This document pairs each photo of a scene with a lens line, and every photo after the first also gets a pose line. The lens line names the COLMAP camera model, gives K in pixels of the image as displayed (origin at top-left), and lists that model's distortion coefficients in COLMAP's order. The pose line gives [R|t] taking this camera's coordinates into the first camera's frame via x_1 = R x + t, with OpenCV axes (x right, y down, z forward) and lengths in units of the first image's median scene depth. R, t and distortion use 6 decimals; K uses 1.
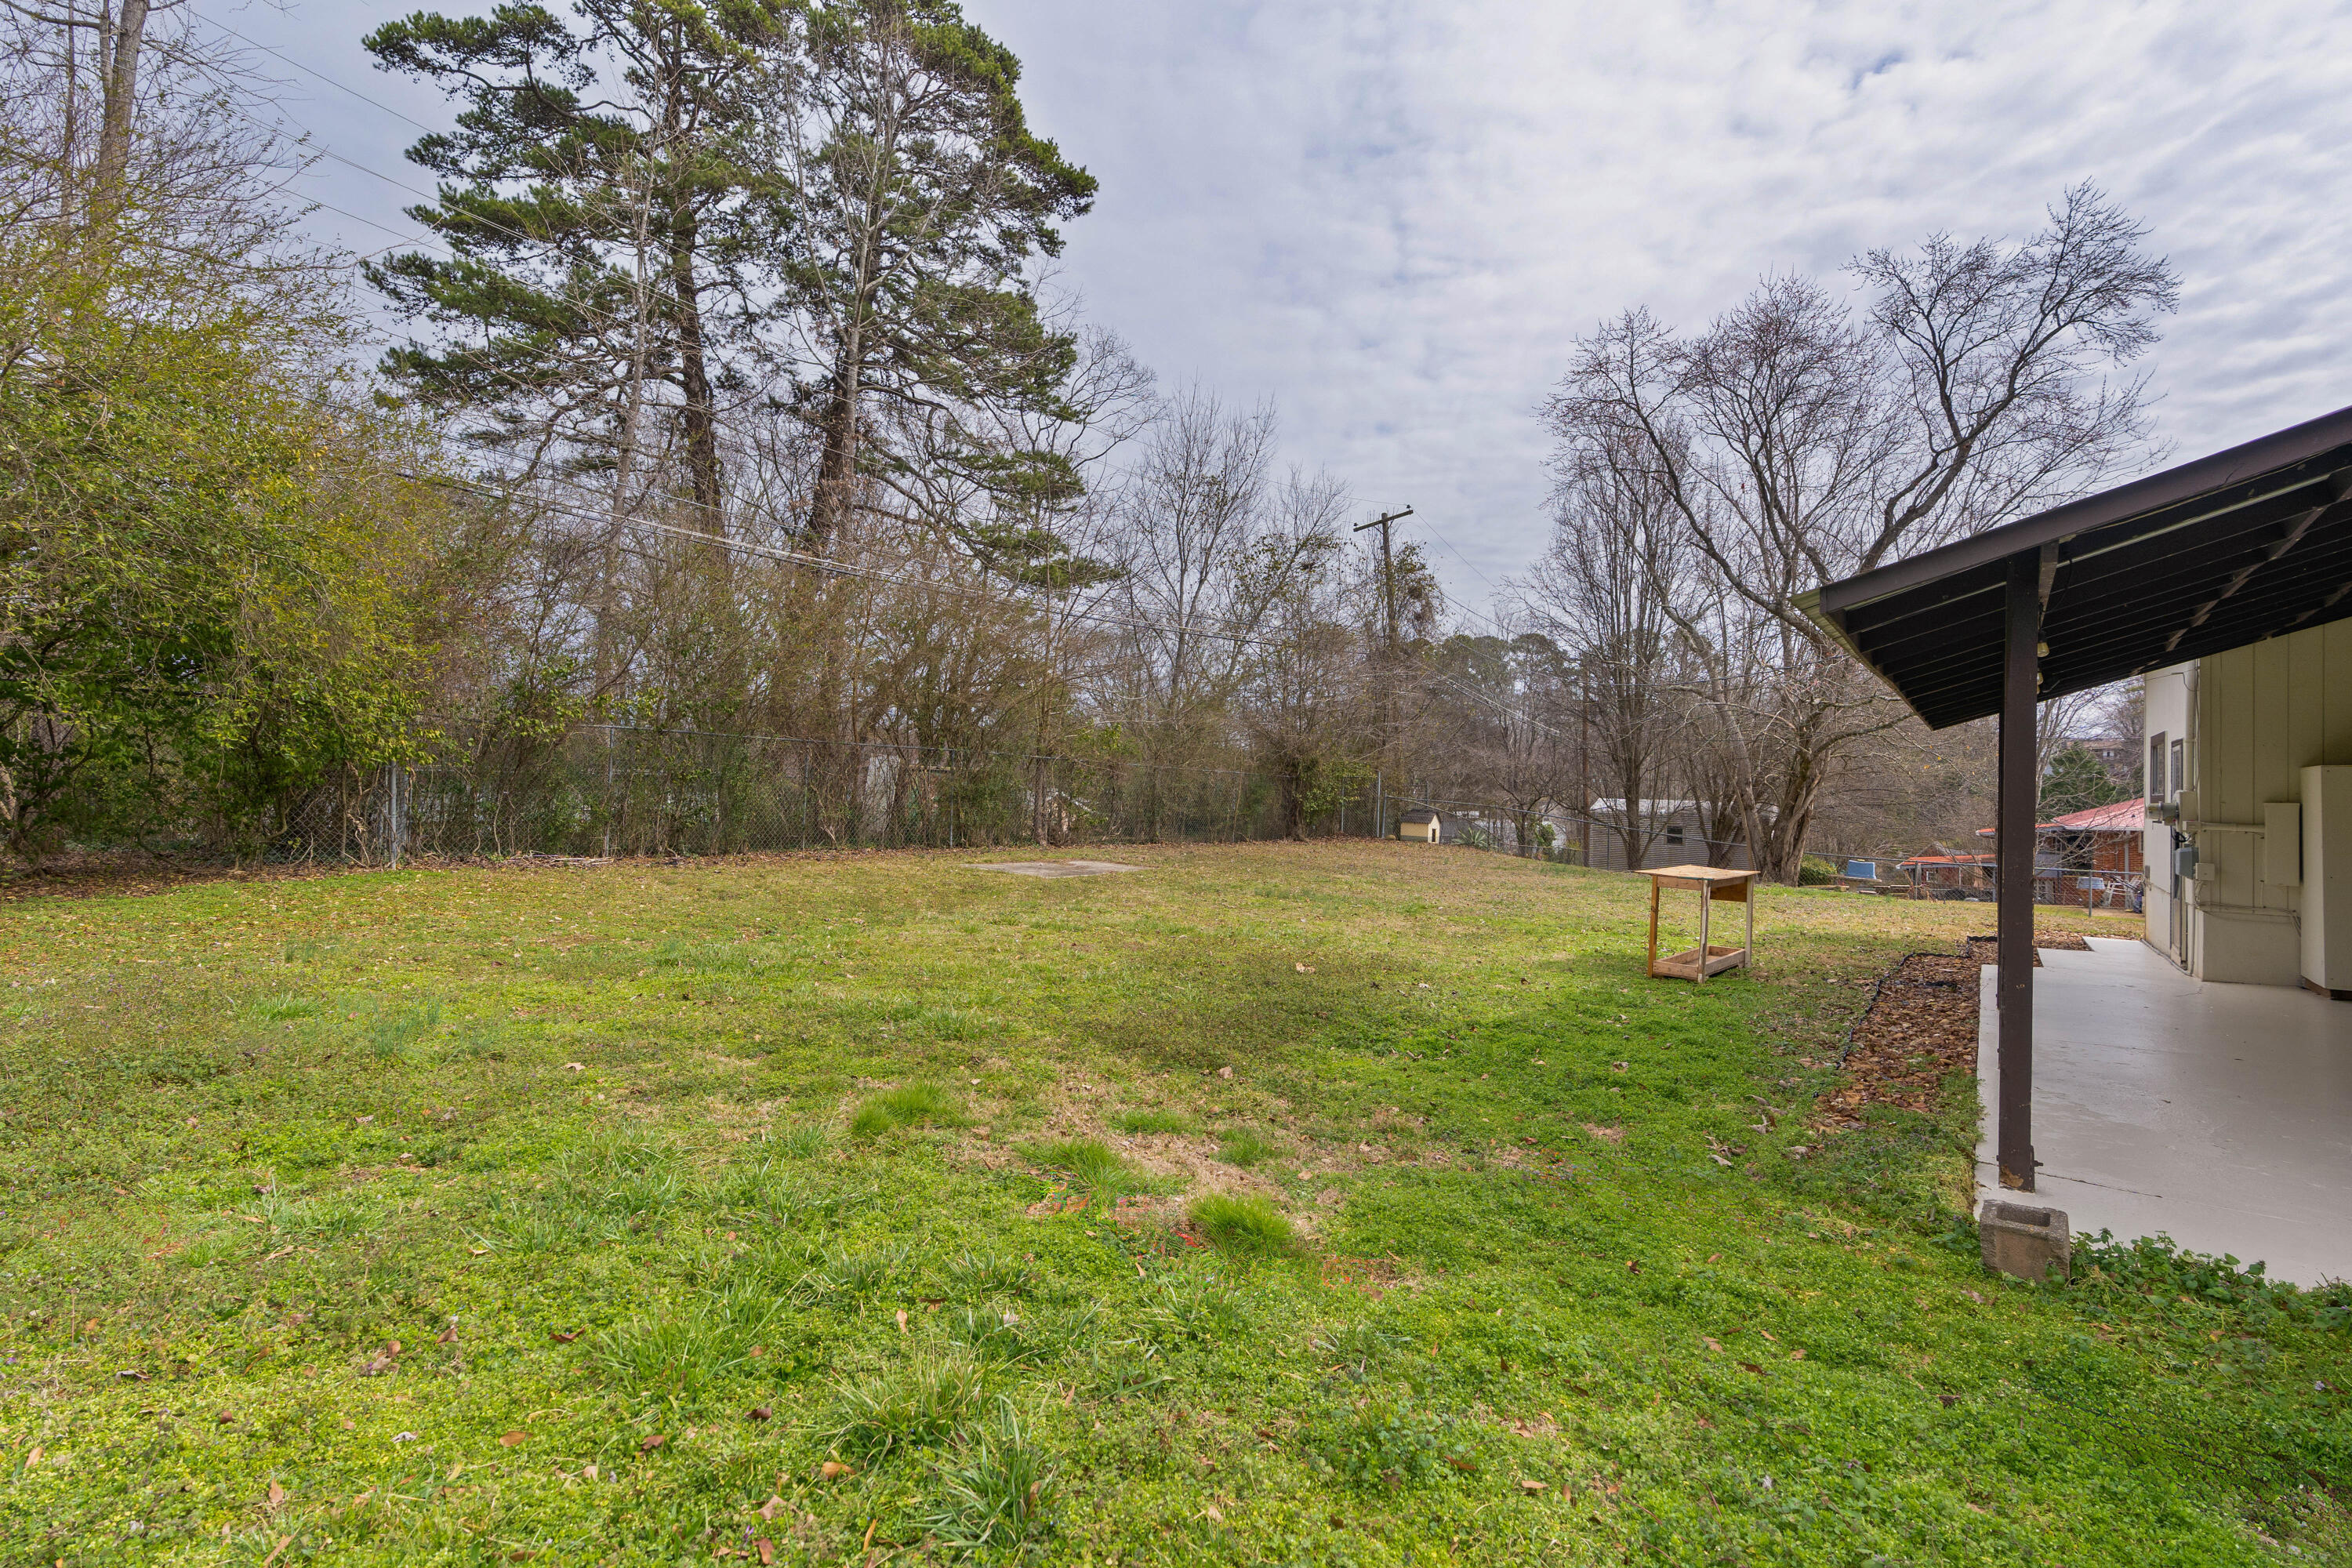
lens RADIAL K [[1033.6, 0, 1176.0], [0, 1033.6, 784.0], [0, 0, 1]] dist [0.002247, 0.000719]
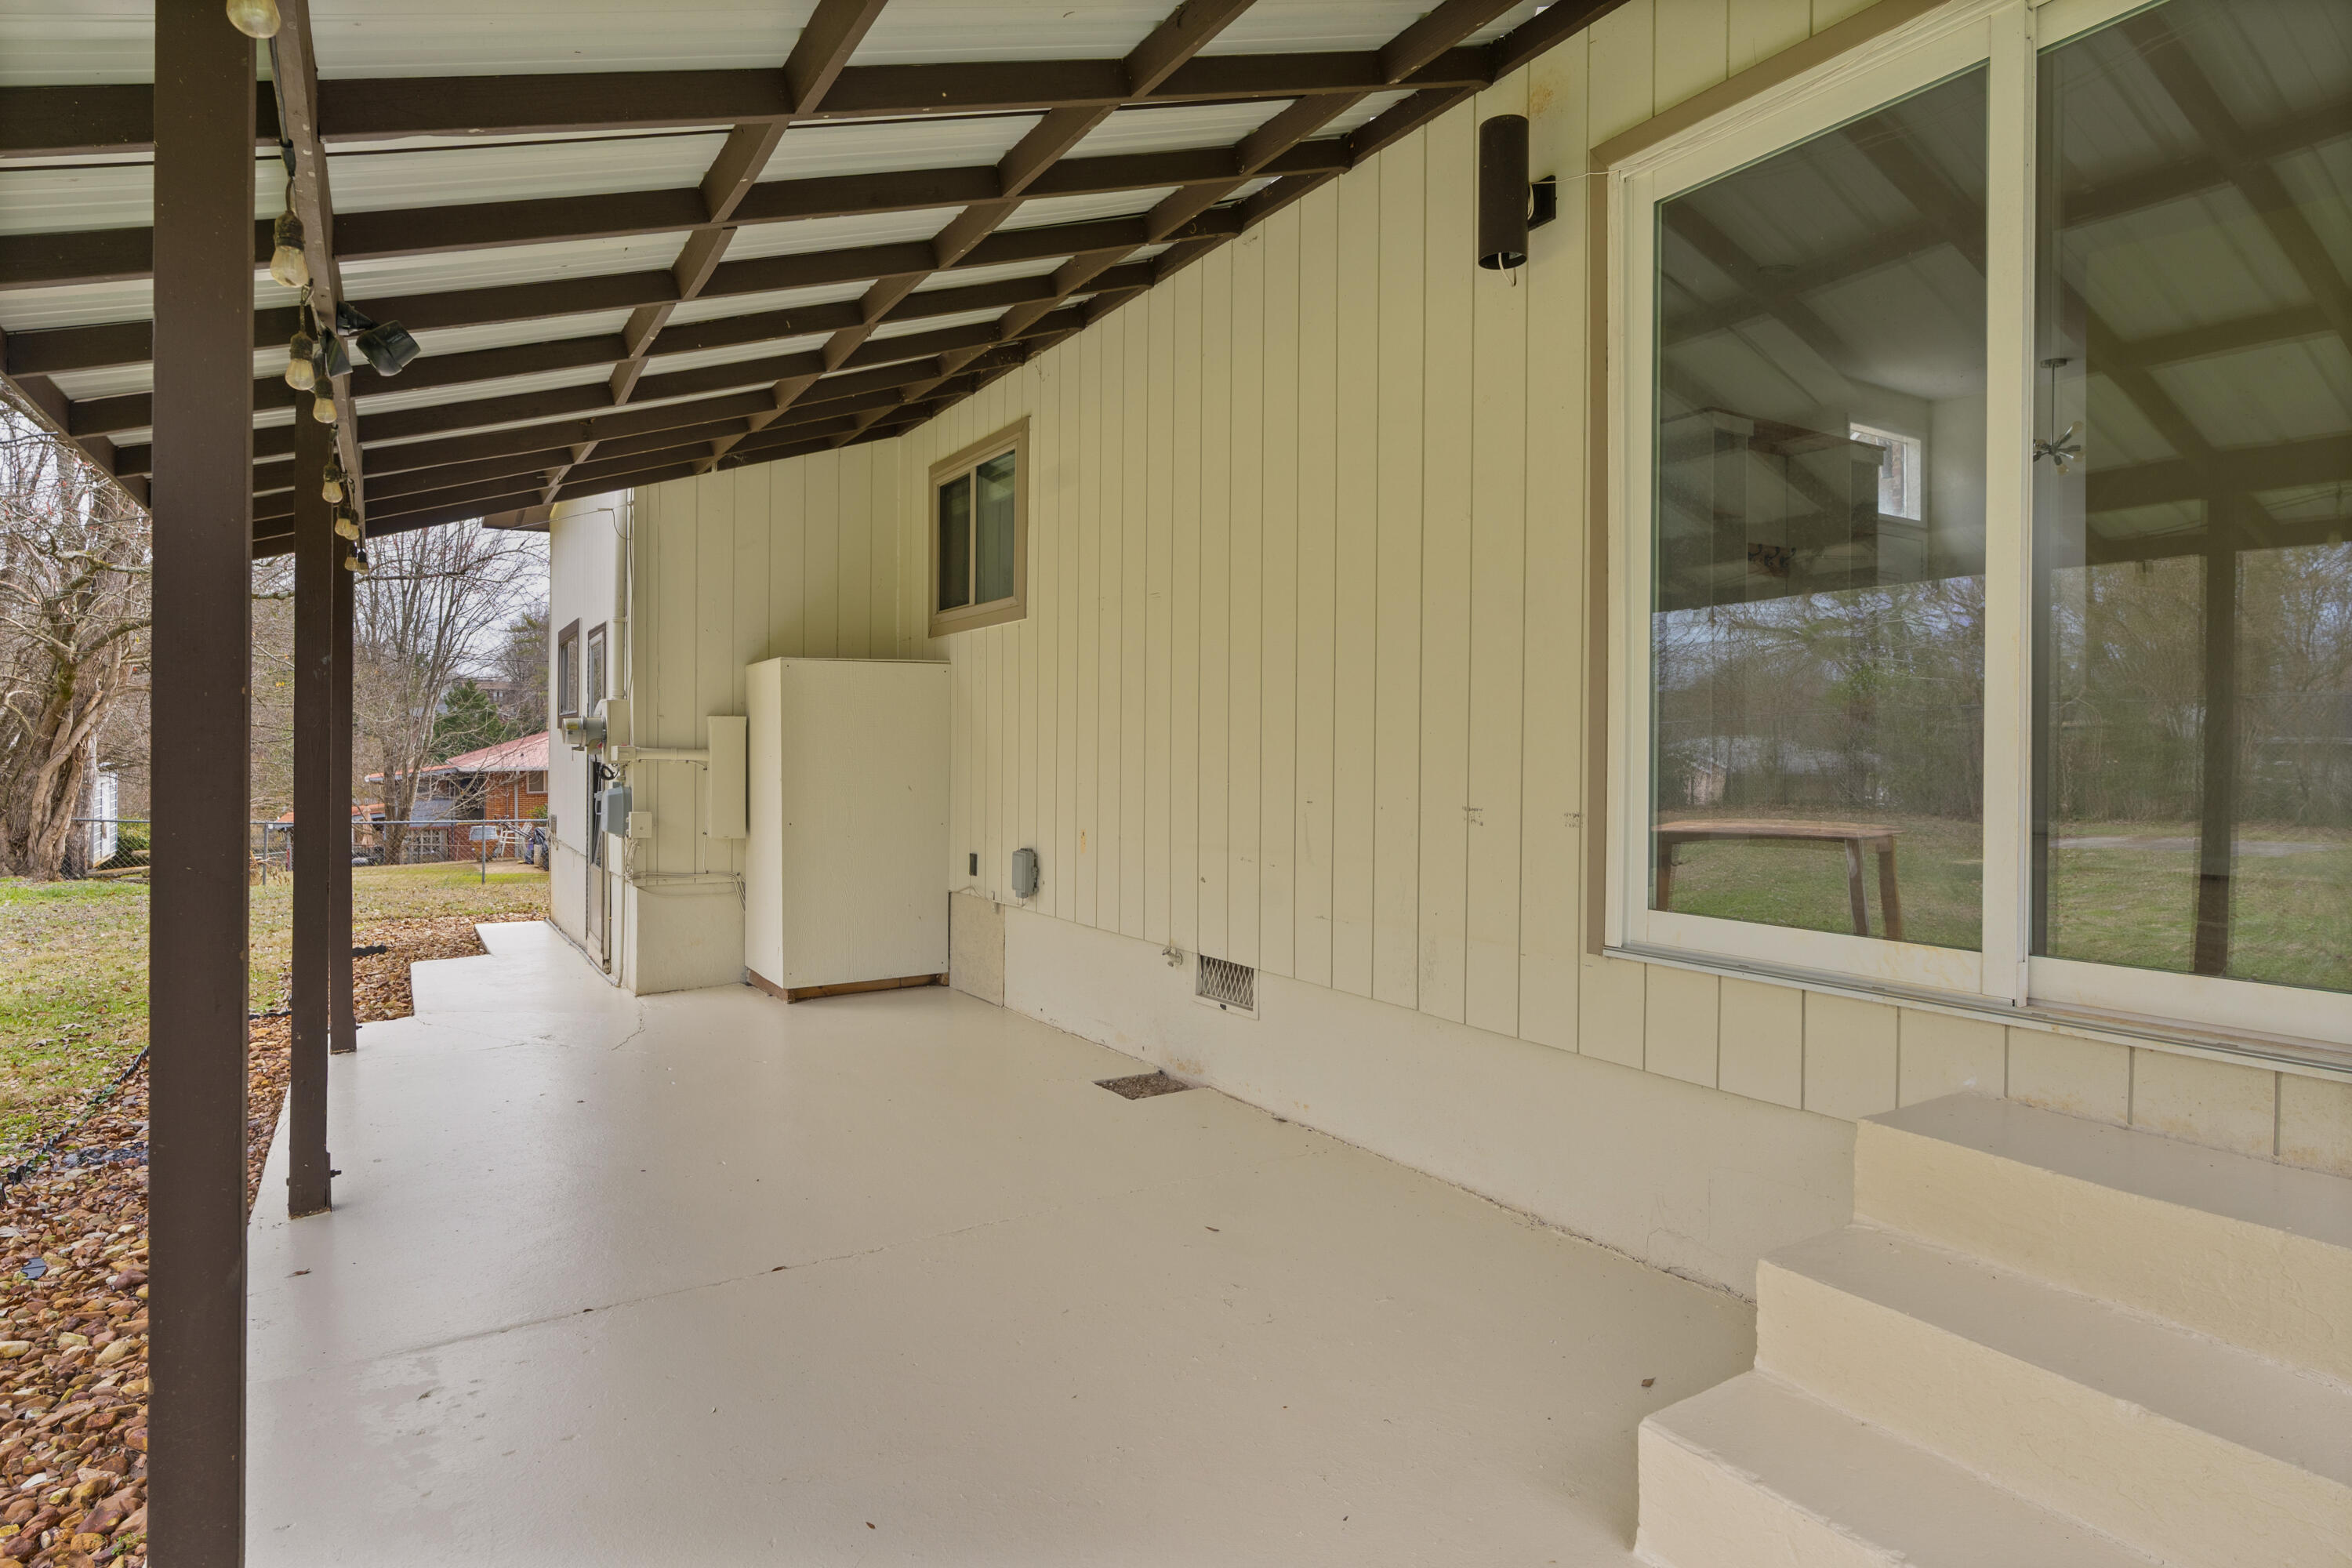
lens RADIAL K [[1260.0, 0, 1171.9], [0, 1260.0, 753.6], [0, 0, 1]] dist [0.001069, 0.001008]
pose [[0.340297, -0.014704, 0.940203, 0.268601], [-0.008656, 0.999786, 0.018769, 0.016746], [-0.940278, -0.014525, 0.340097, 0.306543]]
